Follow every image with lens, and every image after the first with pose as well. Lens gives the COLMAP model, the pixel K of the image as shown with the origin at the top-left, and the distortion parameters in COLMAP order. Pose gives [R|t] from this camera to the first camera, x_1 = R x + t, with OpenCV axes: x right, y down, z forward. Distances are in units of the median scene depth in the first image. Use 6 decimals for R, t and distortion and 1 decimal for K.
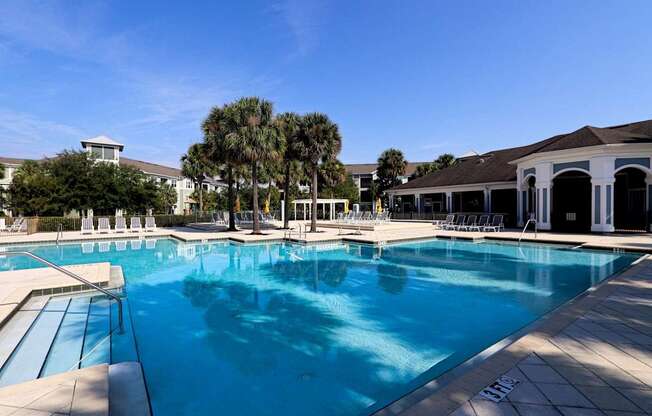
lens RADIAL K [[296.0, 0, 311.8], [0, 296.0, 210.1], [0, 0, 1]] dist [-0.015071, 0.003101]
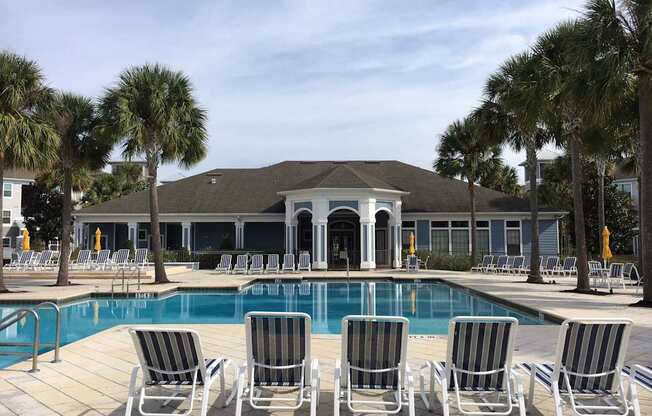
lens RADIAL K [[526.8, 0, 324.5], [0, 526.8, 208.8], [0, 0, 1]] dist [0.014355, -0.000331]
pose [[0.612449, 0.060561, 0.788187, -0.537290], [-0.003443, 0.997256, -0.073950, -0.001357], [-0.790502, 0.042577, 0.610977, -0.045369]]
